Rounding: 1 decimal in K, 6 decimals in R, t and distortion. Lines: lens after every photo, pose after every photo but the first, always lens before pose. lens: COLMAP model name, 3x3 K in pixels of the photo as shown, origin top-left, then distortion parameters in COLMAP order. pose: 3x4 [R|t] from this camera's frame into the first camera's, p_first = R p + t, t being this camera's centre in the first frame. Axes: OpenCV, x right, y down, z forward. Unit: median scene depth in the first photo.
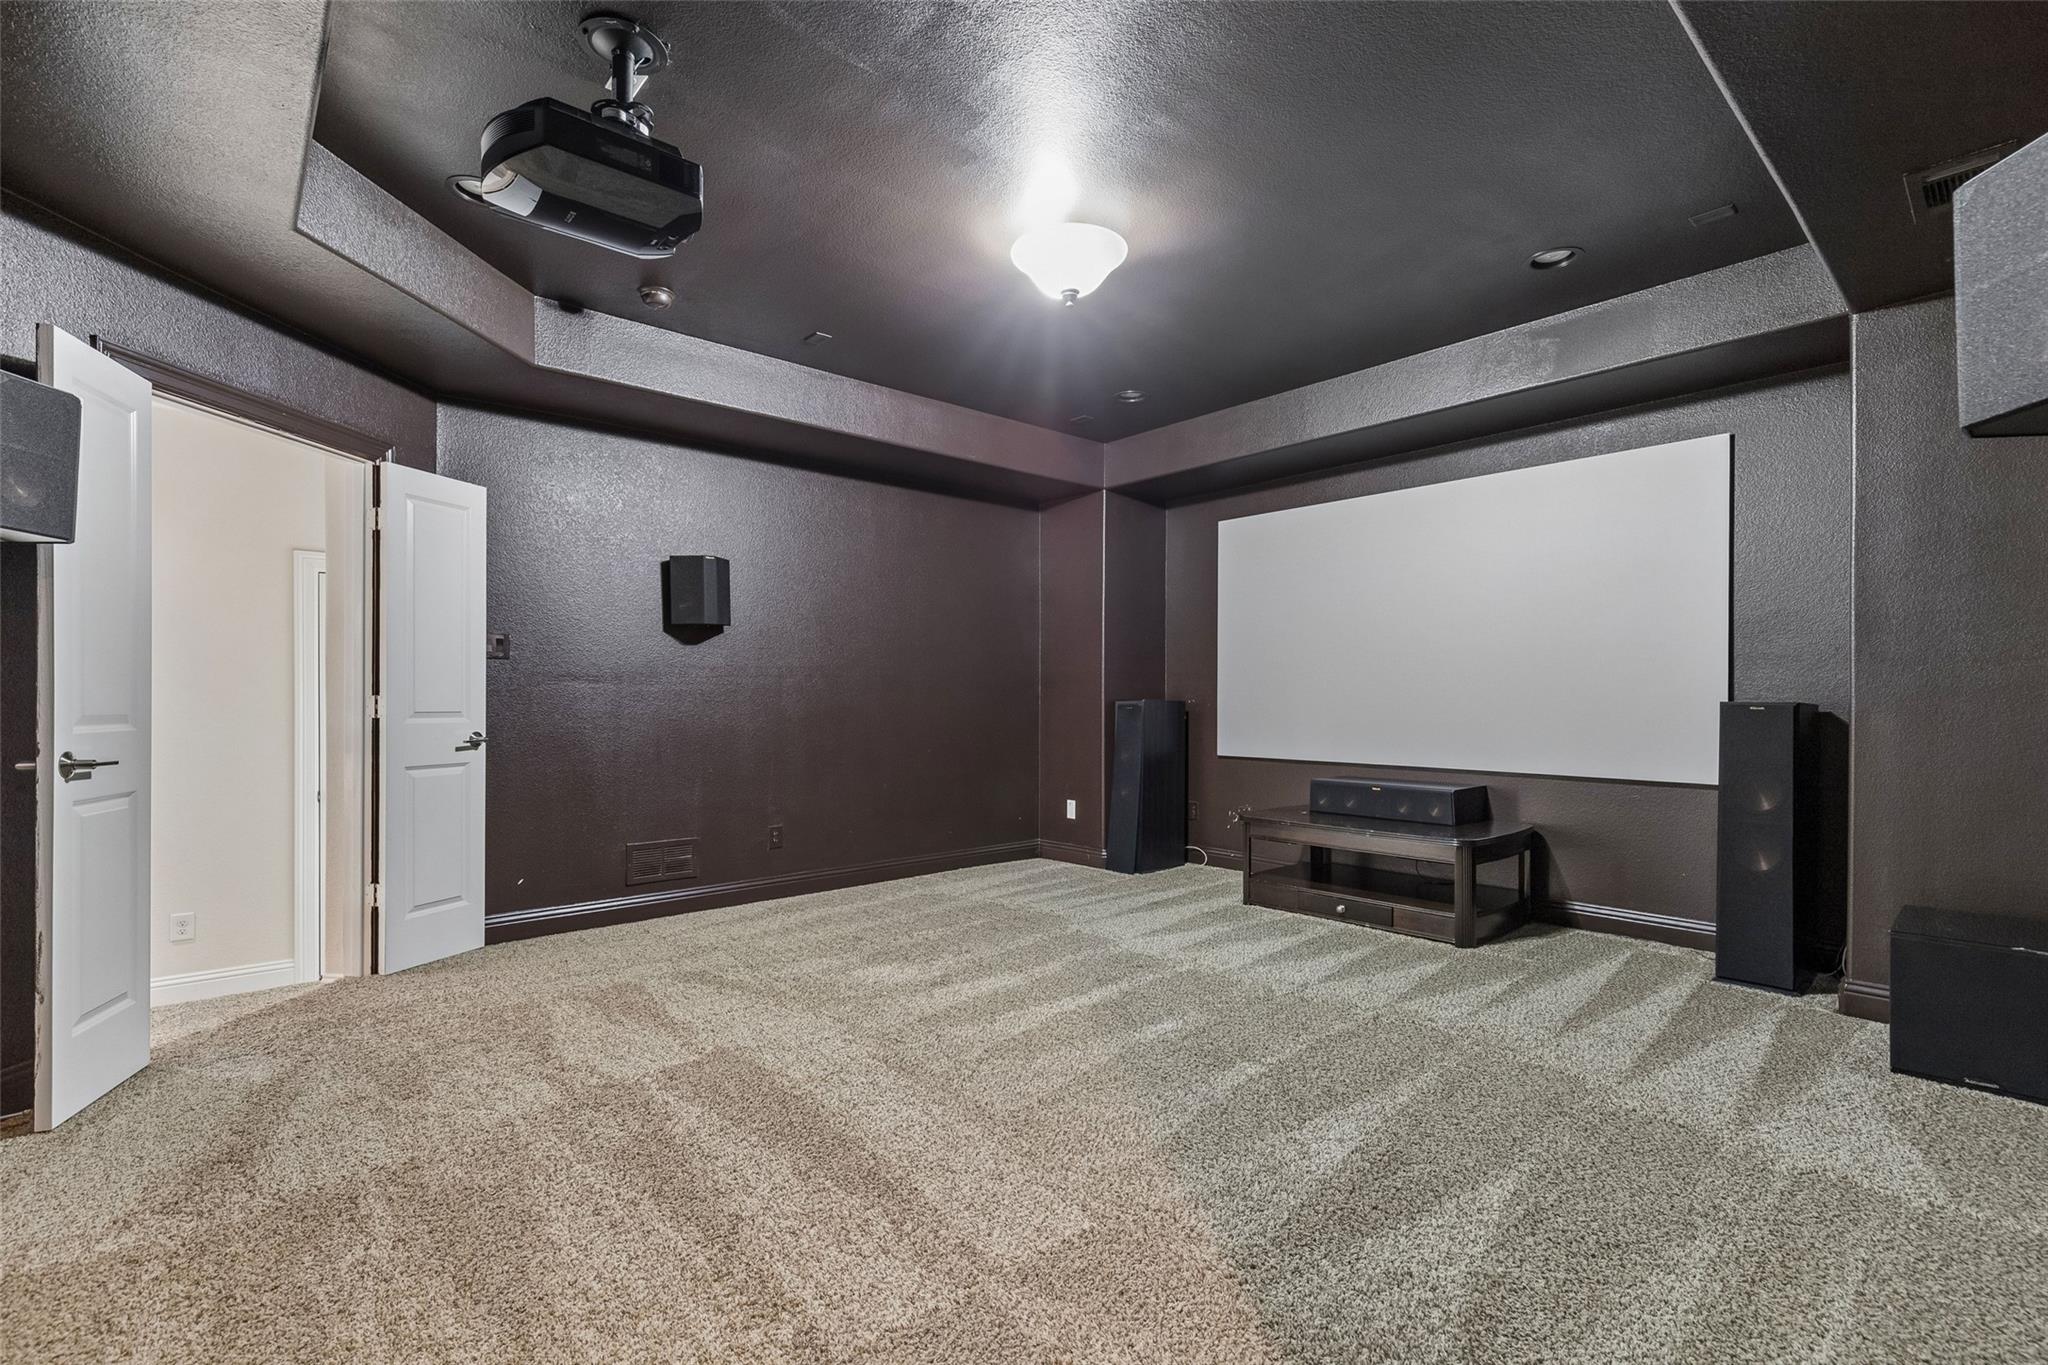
lens RADIAL K [[927.9, 0, 1027.0], [0, 927.9, 691.4], [0, 0, 1]] dist [0.005328, 0.000788]
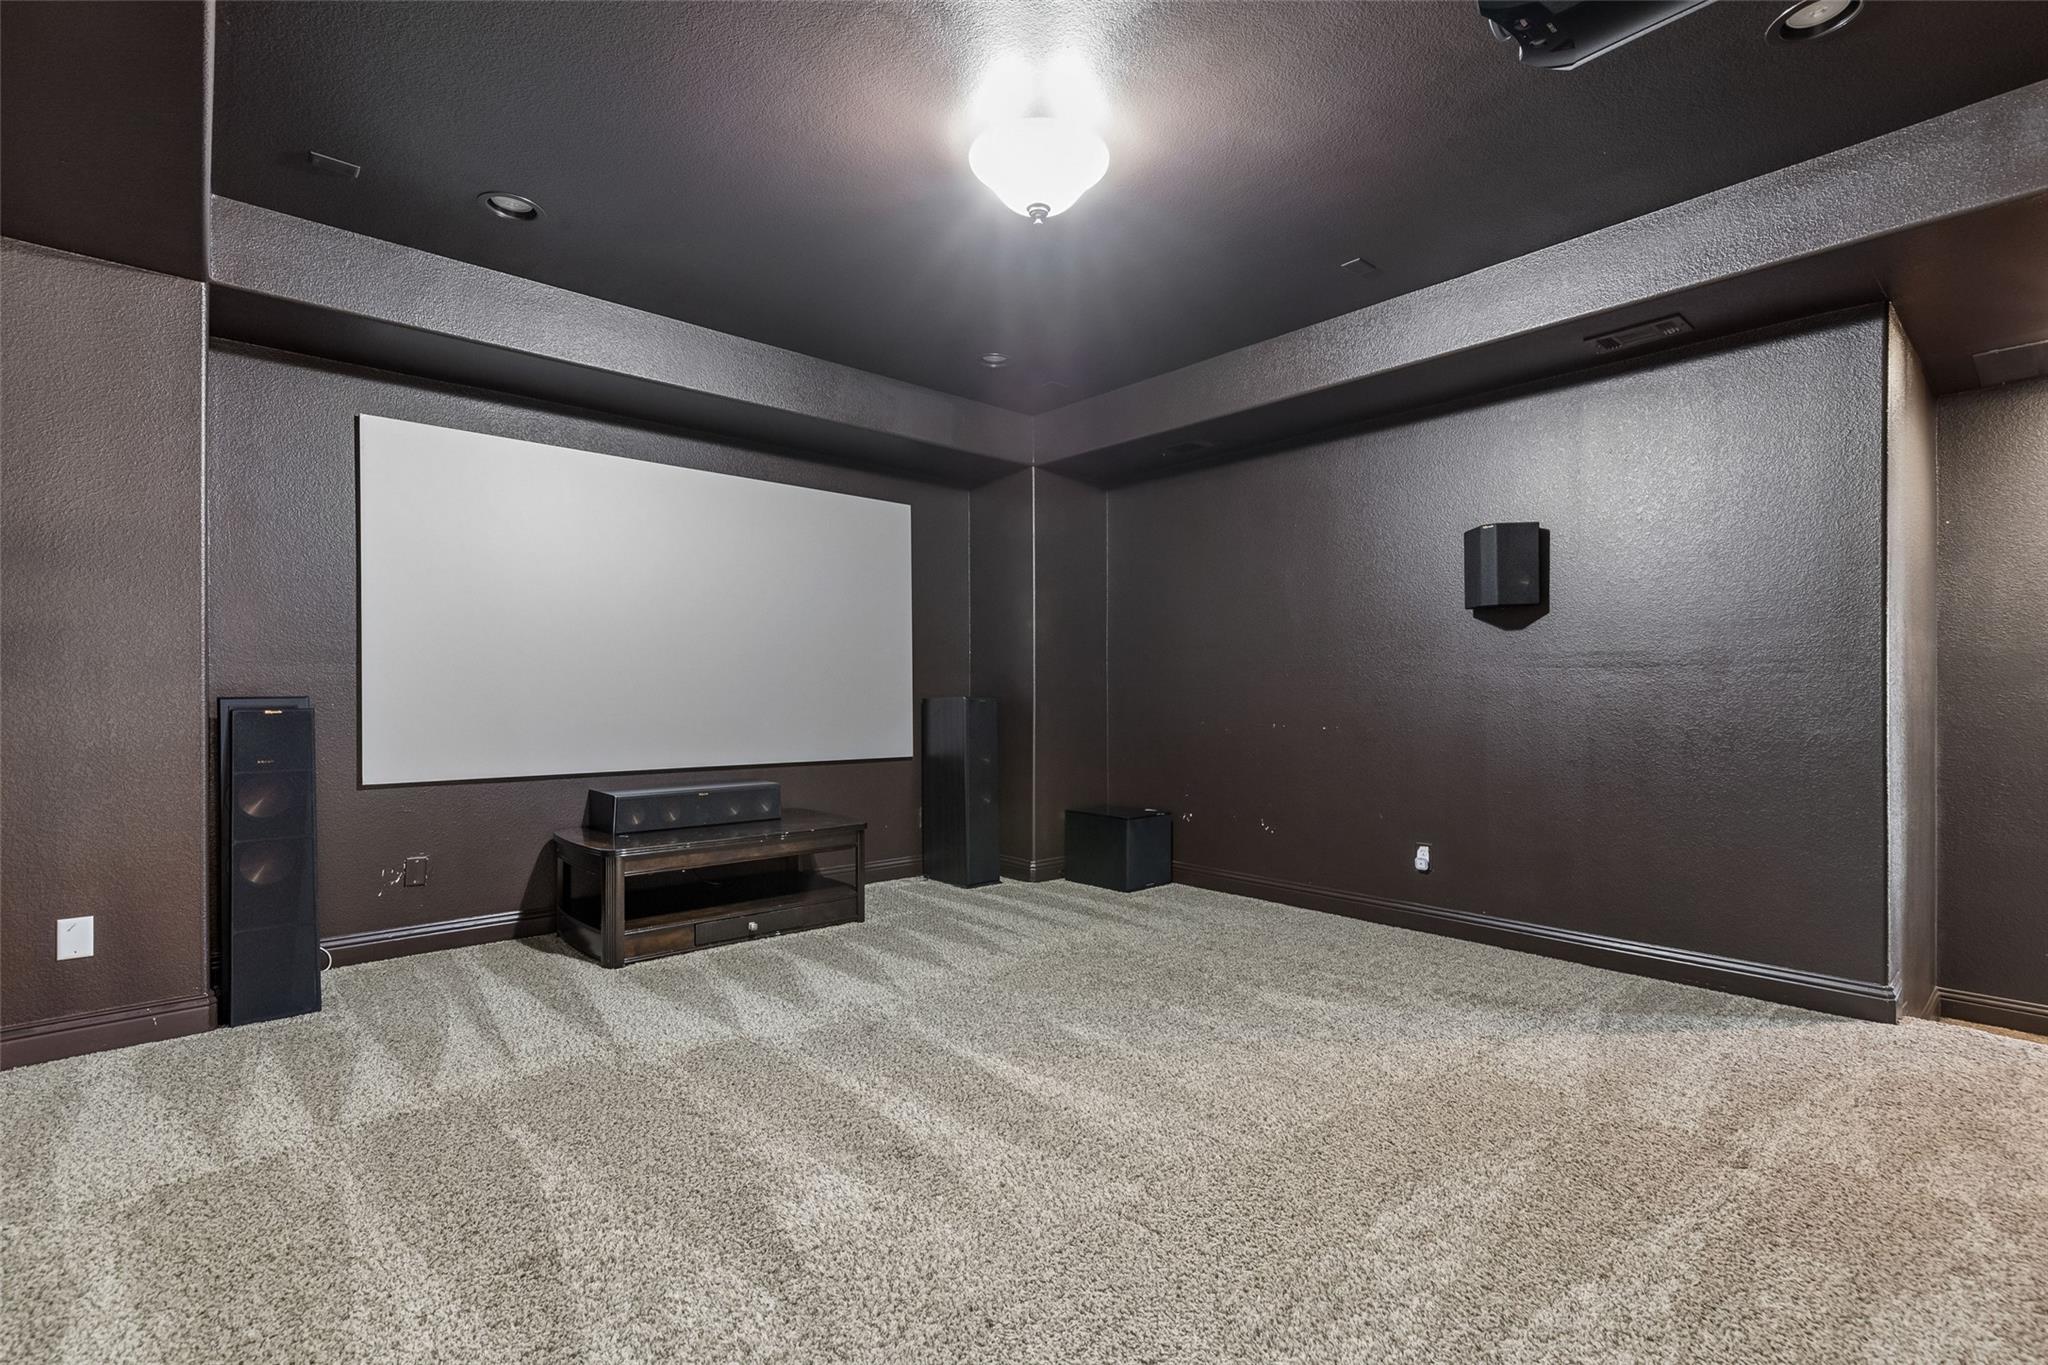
lens RADIAL K [[927.9, 0, 1026.5], [0, 927.9, 692.6], [0, 0, 1]] dist [0.005328, 0.000788]
pose [[-0.004996, 0.006899, 0.999964, -0.619097], [-0.004471, 0.999966, -0.006921, 0.012718], [-0.999978, -0.004505, -0.004965, 0.803679]]
